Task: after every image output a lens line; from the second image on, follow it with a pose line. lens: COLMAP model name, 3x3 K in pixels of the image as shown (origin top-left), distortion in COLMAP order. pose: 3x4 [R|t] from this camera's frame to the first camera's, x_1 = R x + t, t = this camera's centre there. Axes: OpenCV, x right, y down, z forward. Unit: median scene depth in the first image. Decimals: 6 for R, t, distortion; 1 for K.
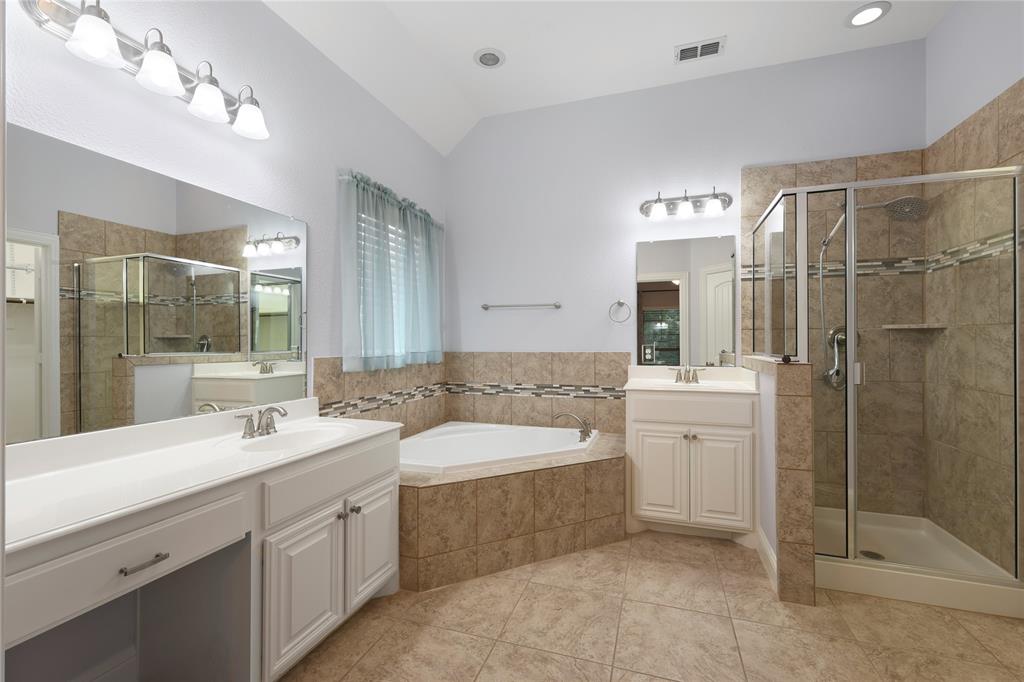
lens RADIAL K [[441.7, 0, 511.5], [0, 441.7, 340.0], [0, 0, 1]] dist [0.000745, 0.000077]
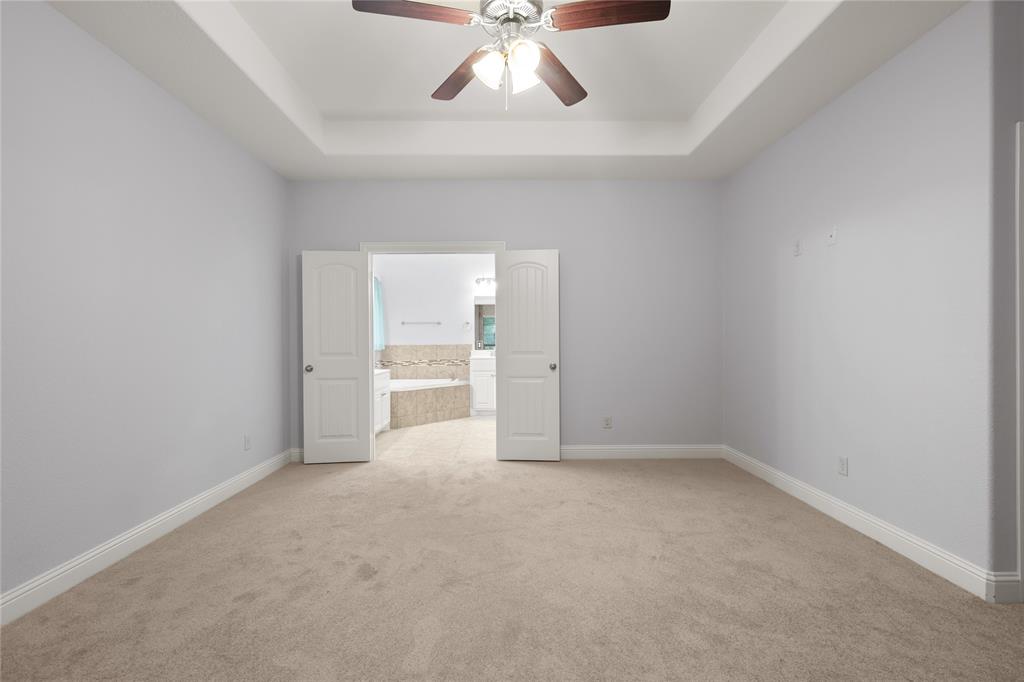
lens RADIAL K [[441.7, 0, 511.5], [0, 441.7, 340.0], [0, 0, 1]] dist [0.000745, 0.000077]
pose [[0.942317, -0.003803, 0.334700, -0.321030], [0.003251, 0.999992, 0.002208, 0.001449], [-0.334705, -0.000993, 0.942322, -1.296364]]
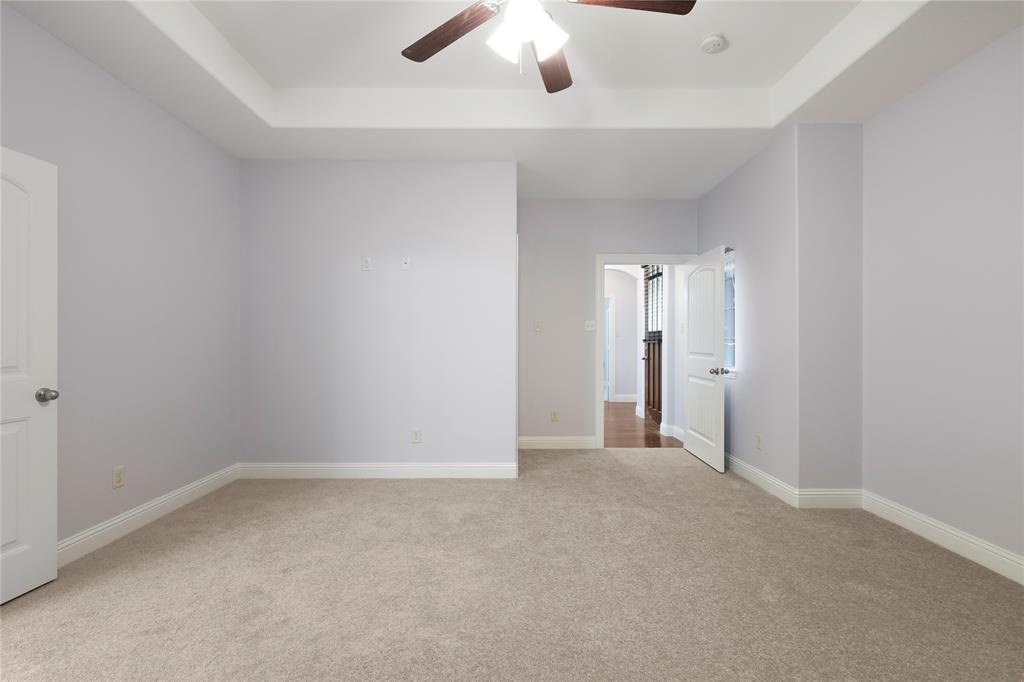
lens RADIAL K [[441.7, 0, 511.5], [0, 441.7, 340.0], [0, 0, 1]] dist [0.000745, 0.000077]
pose [[-0.320428, 0.003224, 0.947267, -0.627265], [-0.001499, 0.999991, -0.003911, 0.003067], [-0.947272, -0.002673, -0.320421, -0.502008]]
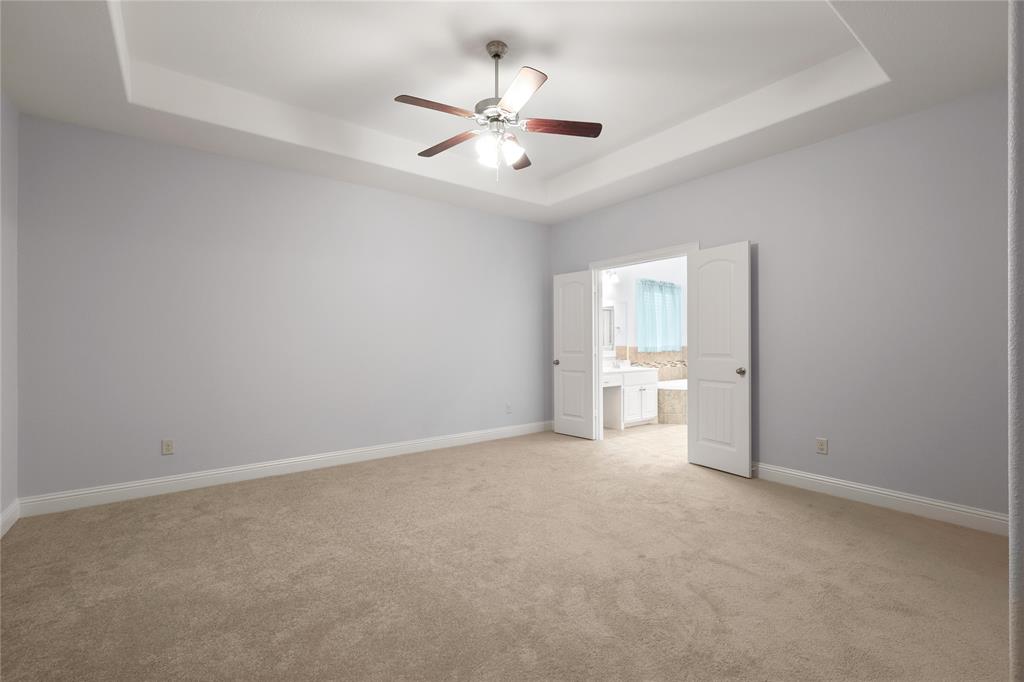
lens RADIAL K [[441.7, 0, 511.5], [0, 441.7, 340.0], [0, 0, 1]] dist [0.000745, 0.000077]
pose [[0.827655, -0.003757, -0.561224, 0.427379], [0.002955, 0.999993, -0.002337, 0.000447], [0.561229, 0.000276, 0.827661, -1.433869]]
